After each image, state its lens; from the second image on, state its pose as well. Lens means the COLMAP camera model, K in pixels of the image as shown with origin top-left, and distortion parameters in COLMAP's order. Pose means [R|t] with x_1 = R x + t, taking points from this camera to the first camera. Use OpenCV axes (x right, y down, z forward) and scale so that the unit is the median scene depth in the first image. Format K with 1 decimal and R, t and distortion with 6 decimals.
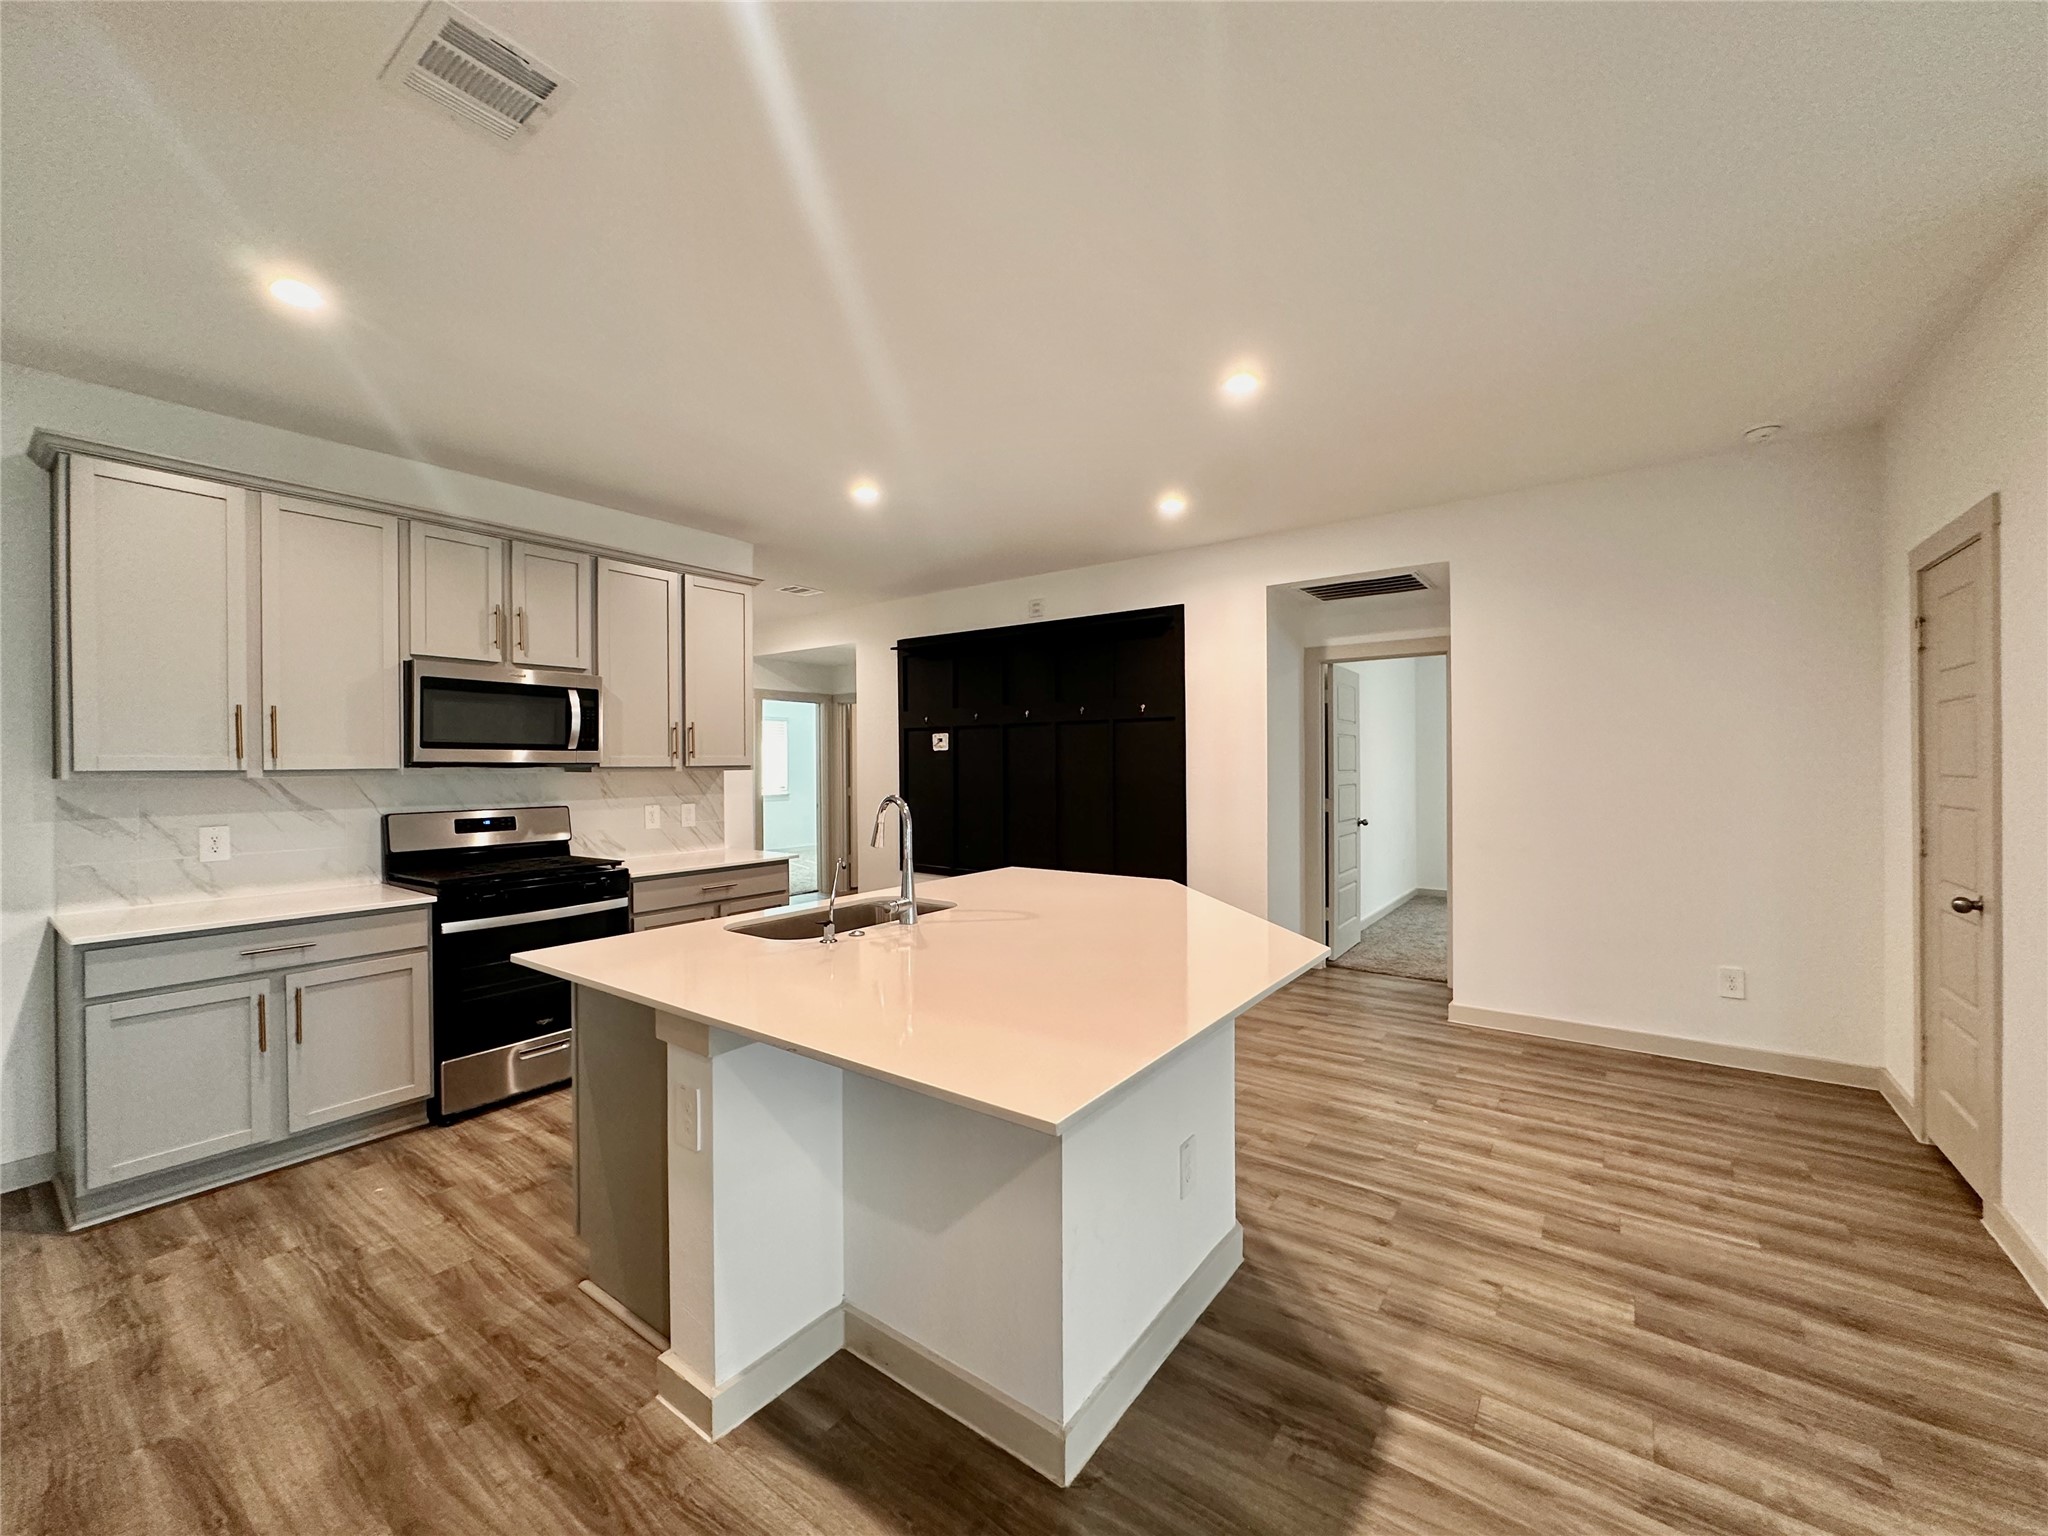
lens RADIAL K [[817.7, 0, 1019.7], [0, 817.7, 762.6], [0, 0, 1]] dist [-0.004831, 0.001184]
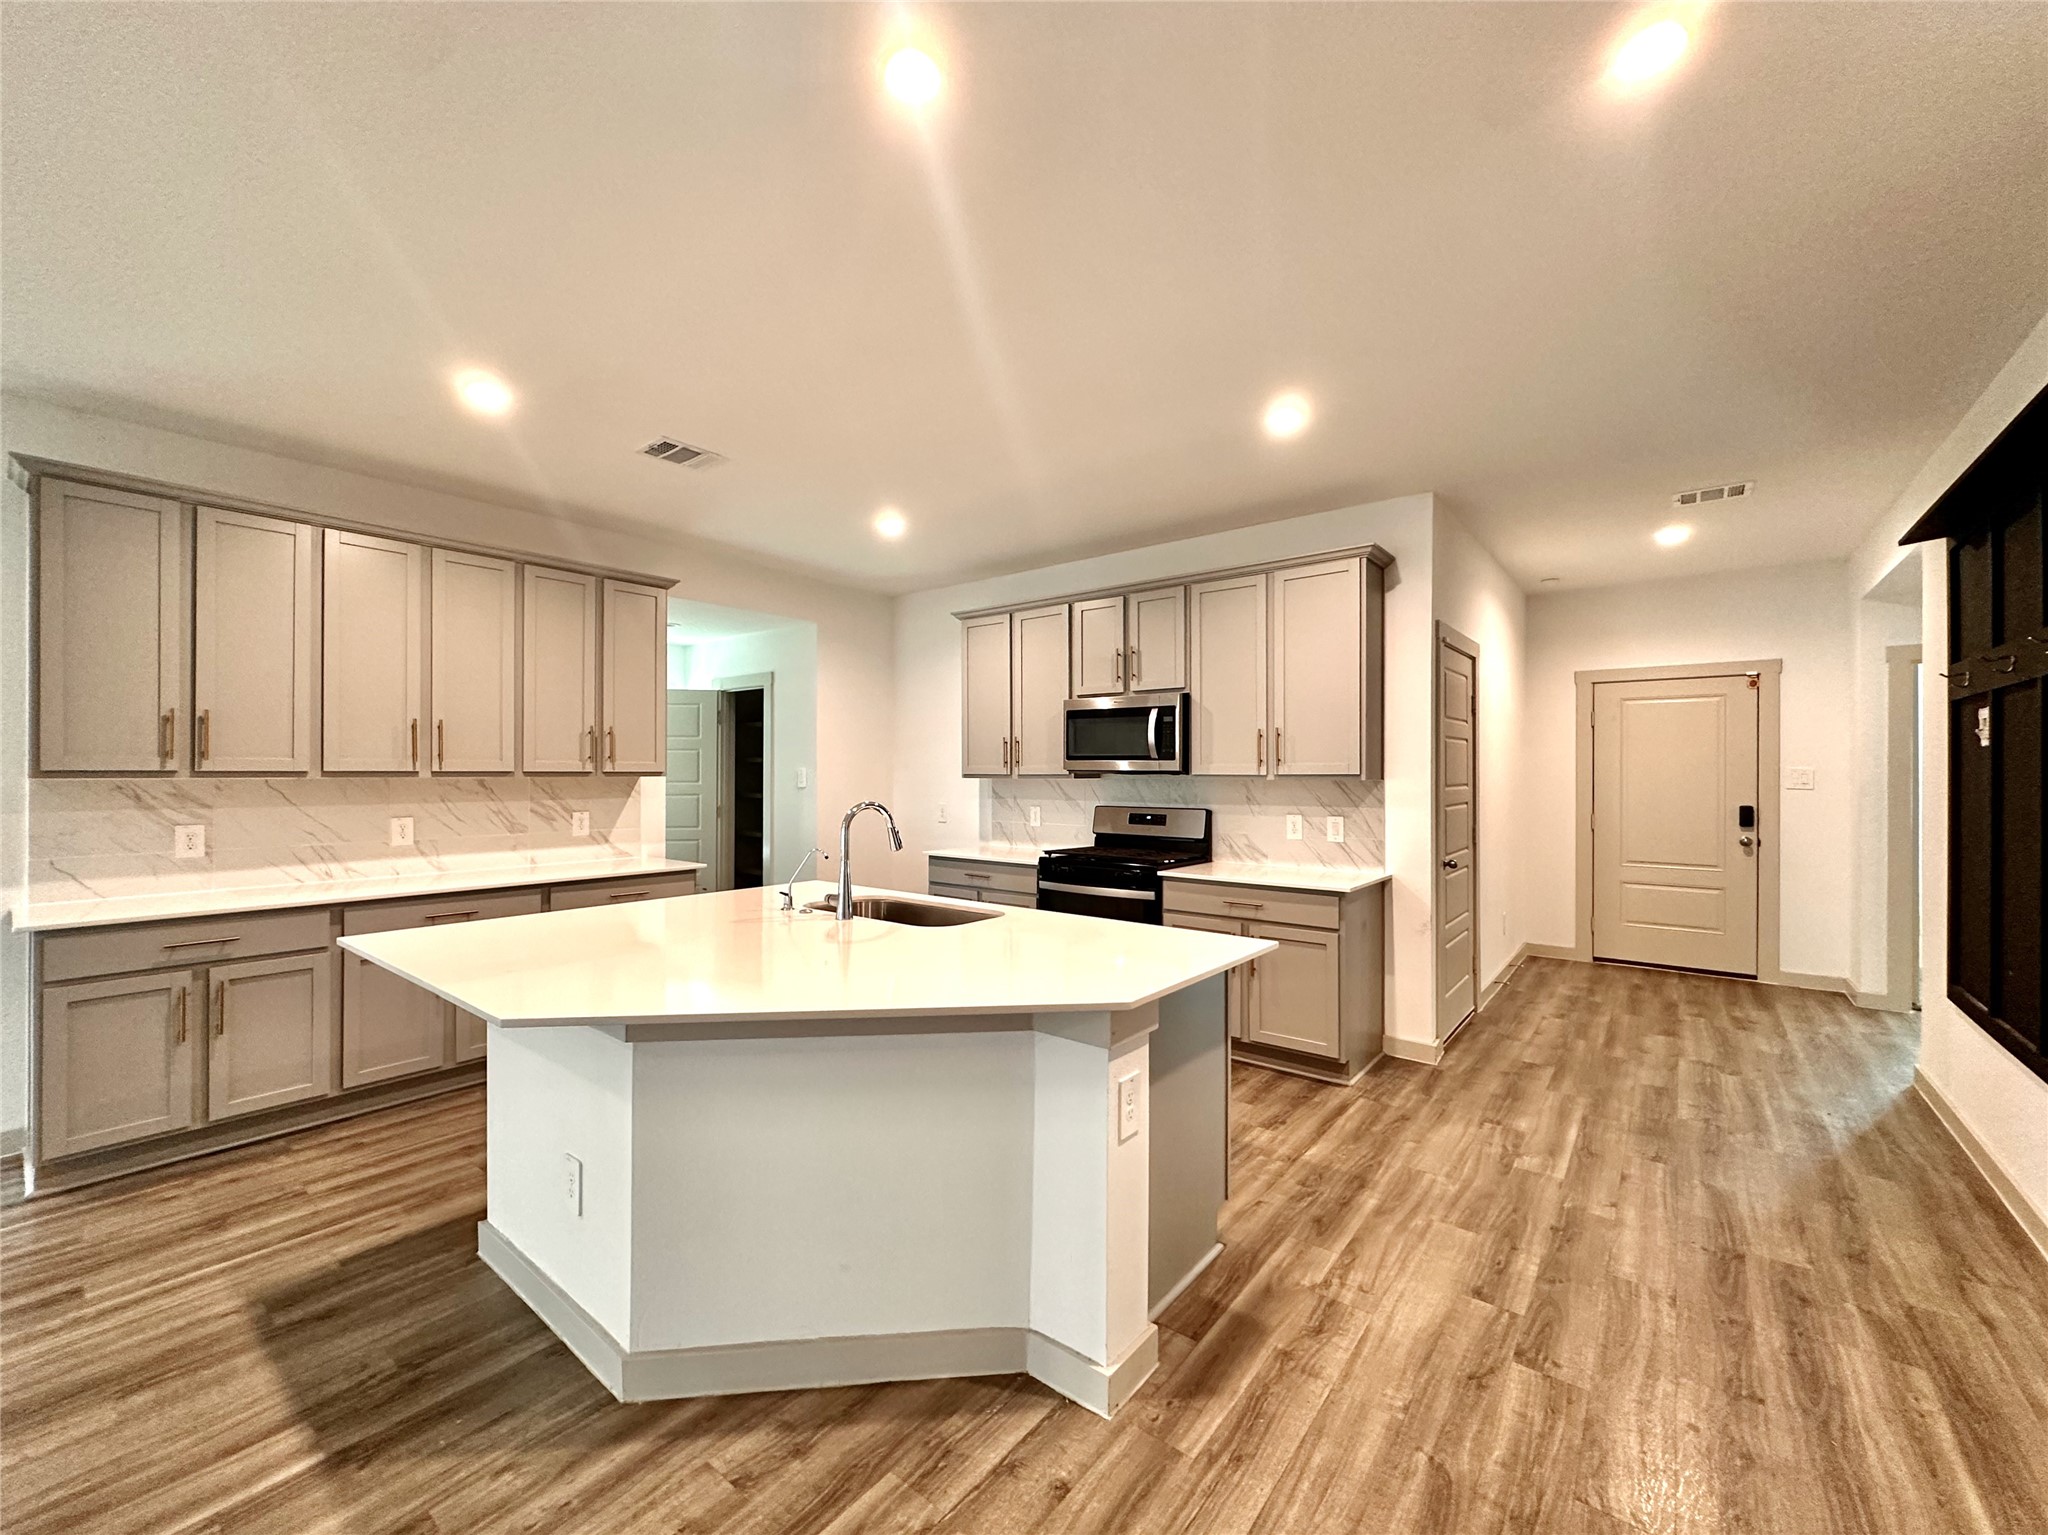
lens RADIAL K [[817.7, 0, 1023.2], [0, 817.7, 769.9], [0, 0, 1]] dist [-0.004831, 0.001184]
pose [[-0.036612, 0.002650, -0.999326, 0.848161], [-0.000497, 0.999996, 0.002670, -0.005345], [0.999329, 0.000594, -0.036611, 1.147386]]
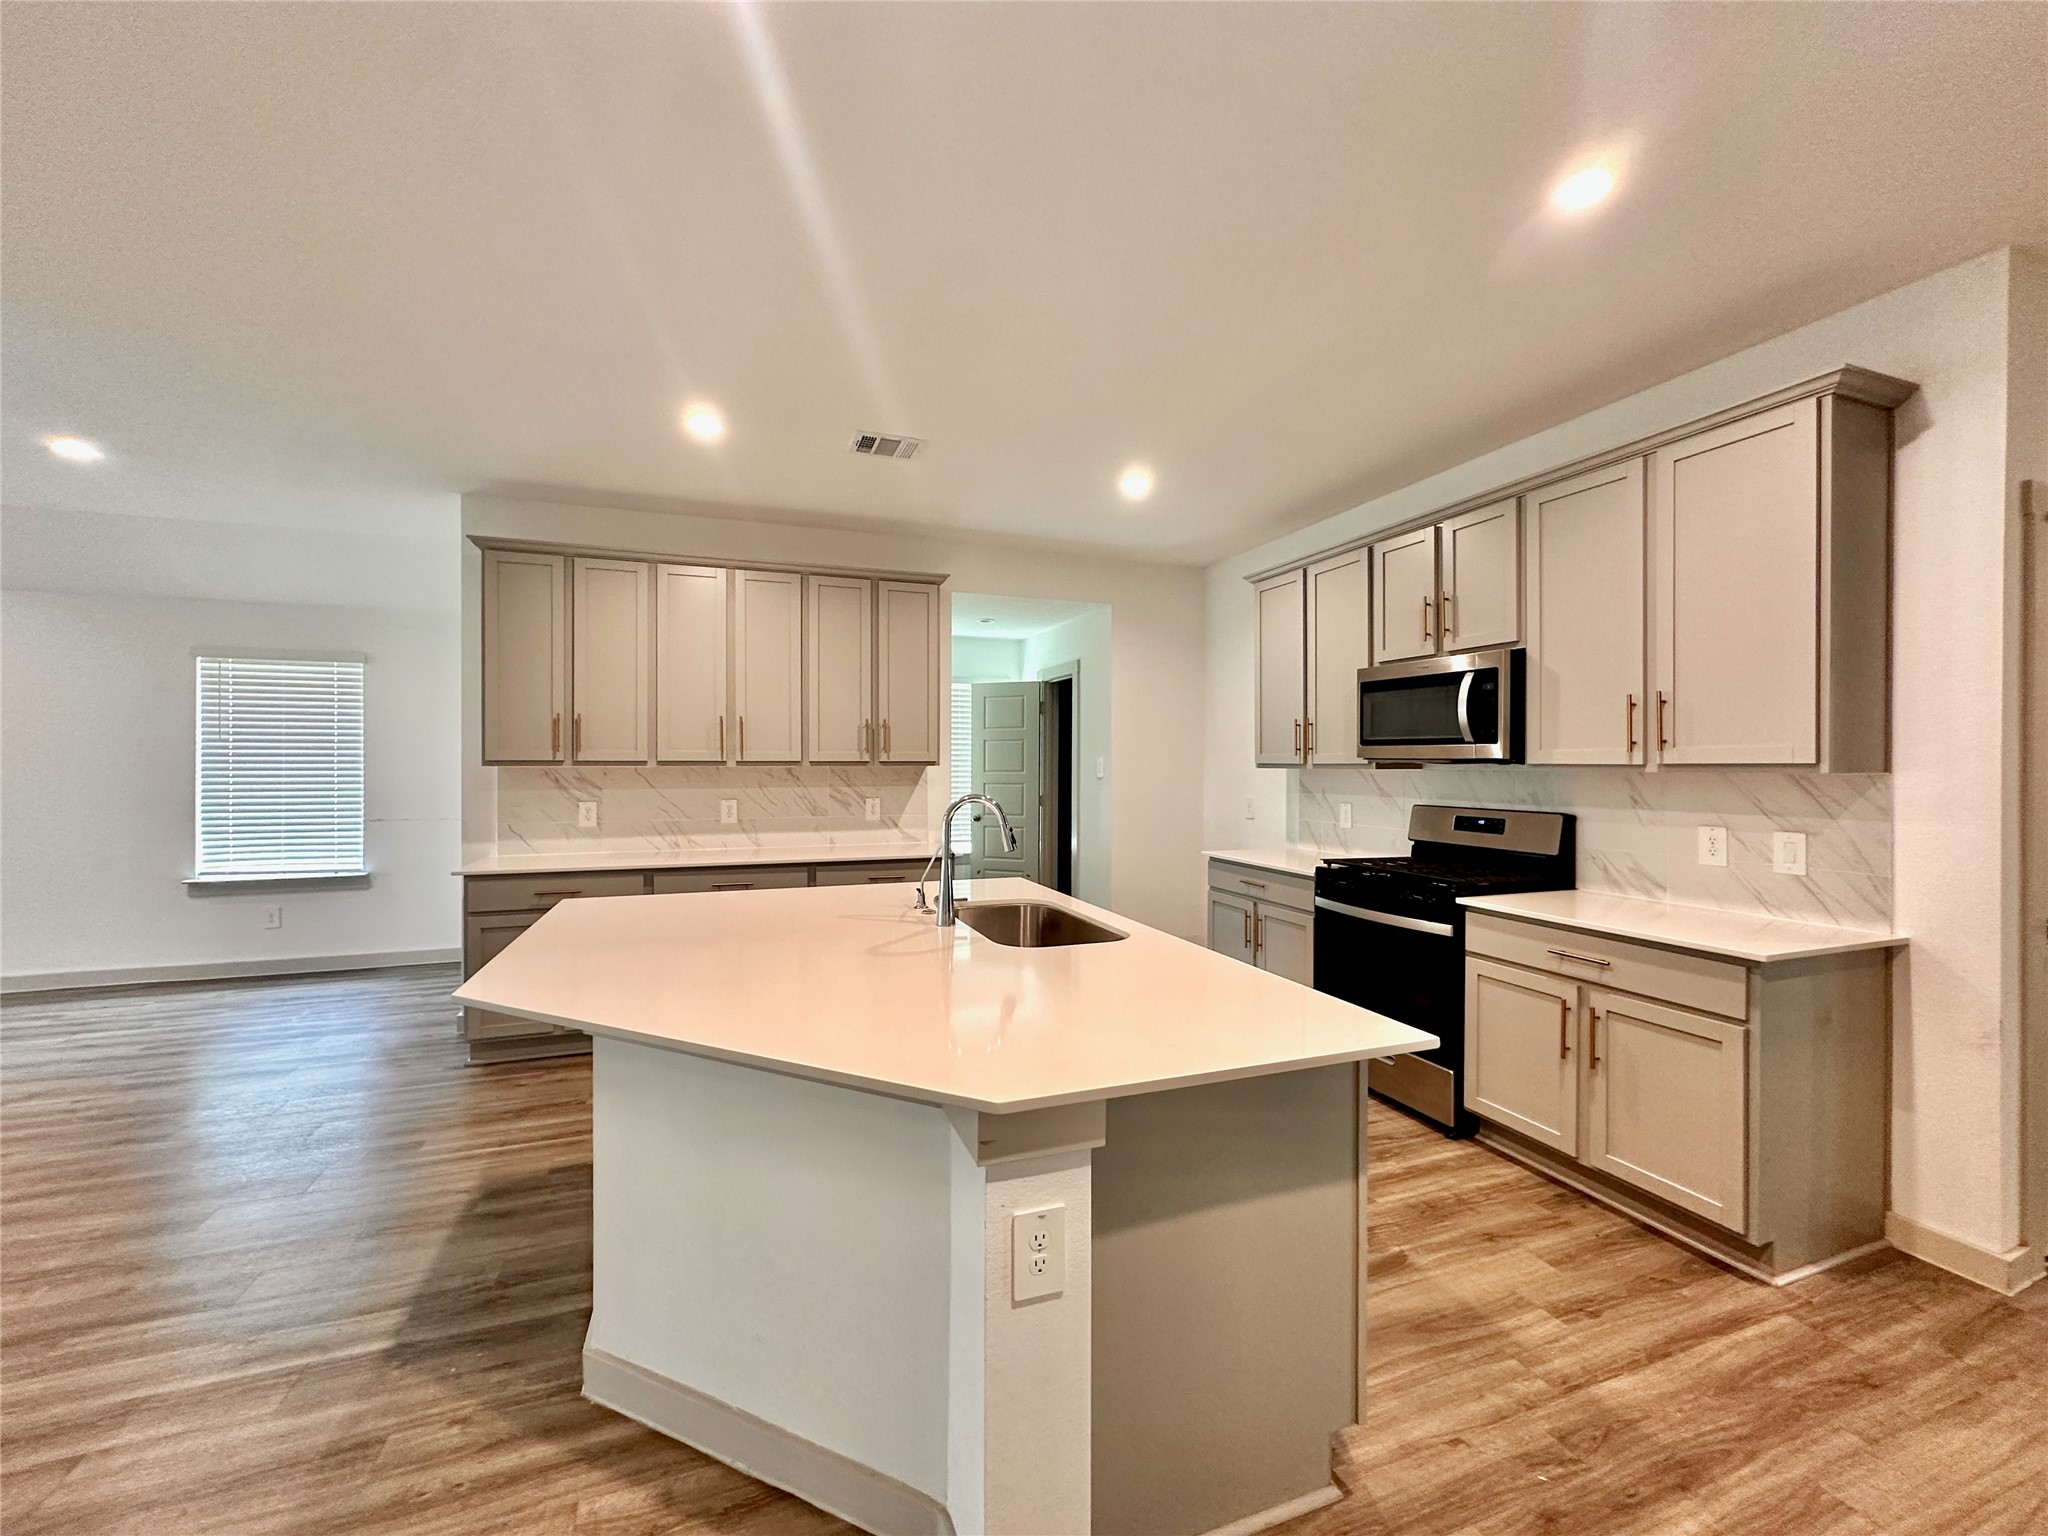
lens RADIAL K [[817.7, 0, 1024.2], [0, 817.7, 763.5], [0, 0, 1]] dist [-0.004831, 0.001184]
pose [[-0.545221, 0.006684, -0.838266, 0.563548], [0.003008, 0.999977, 0.006017, -0.001760], [0.838287, 0.000759, -0.545228, 1.444068]]
